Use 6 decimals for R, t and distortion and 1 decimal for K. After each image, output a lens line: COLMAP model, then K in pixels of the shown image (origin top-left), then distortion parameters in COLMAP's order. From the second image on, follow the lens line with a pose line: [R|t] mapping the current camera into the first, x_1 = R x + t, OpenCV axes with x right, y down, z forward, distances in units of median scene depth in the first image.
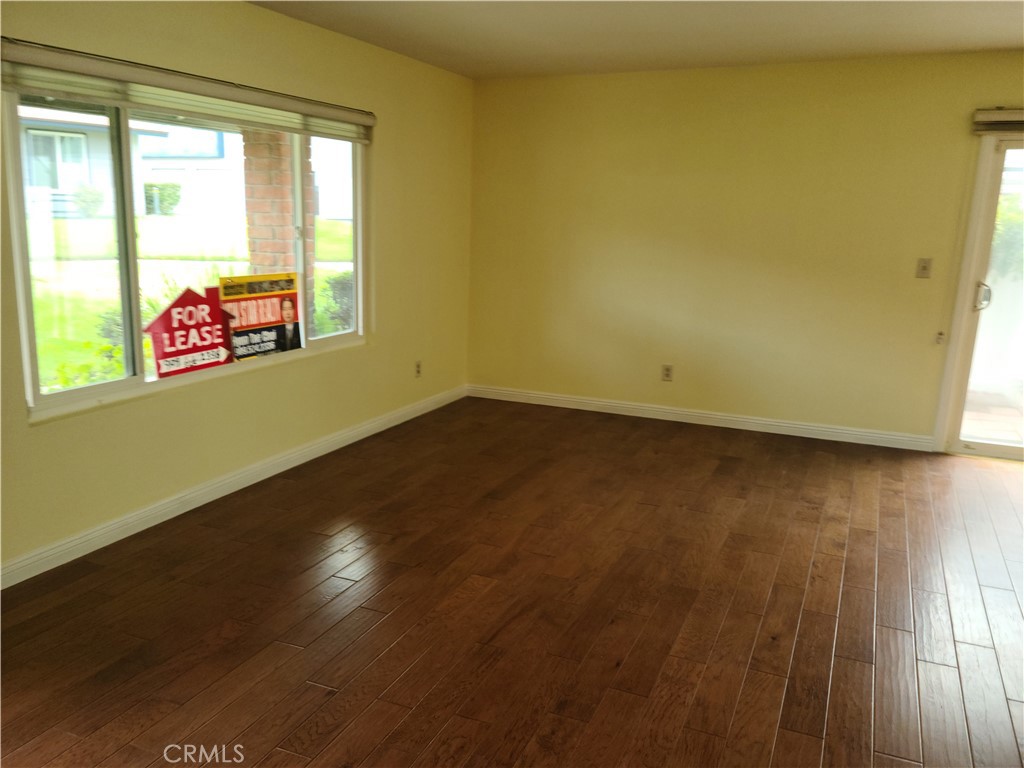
lens RADIAL K [[824.0, 0, 504.1], [0, 824.0, 402.4], [0, 0, 1]] dist [0.092203, -0.077964]
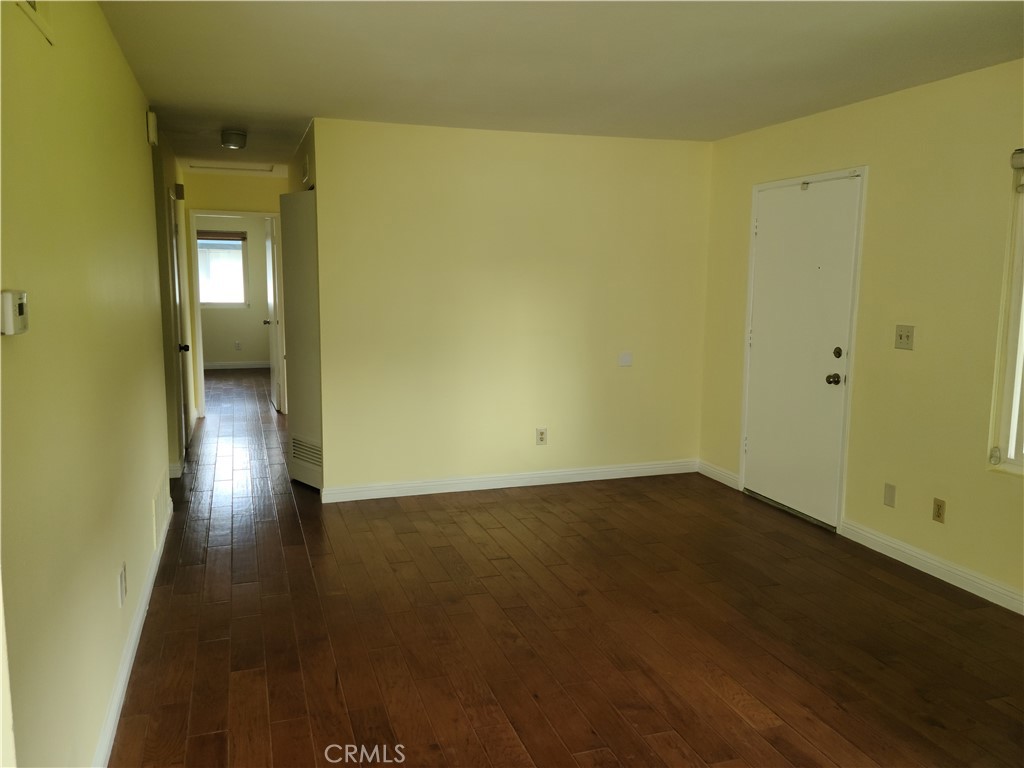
lens RADIAL K [[812.0, 0, 505.3], [0, 812.0, 378.0], [0, 0, 1]] dist [0.099821, -0.104847]
pose [[-0.739805, 0.064782, -0.669695, 0.599775], [-0.173859, 0.943142, 0.283294, -0.255636], [0.649970, 0.326015, -0.686479, 1.112095]]
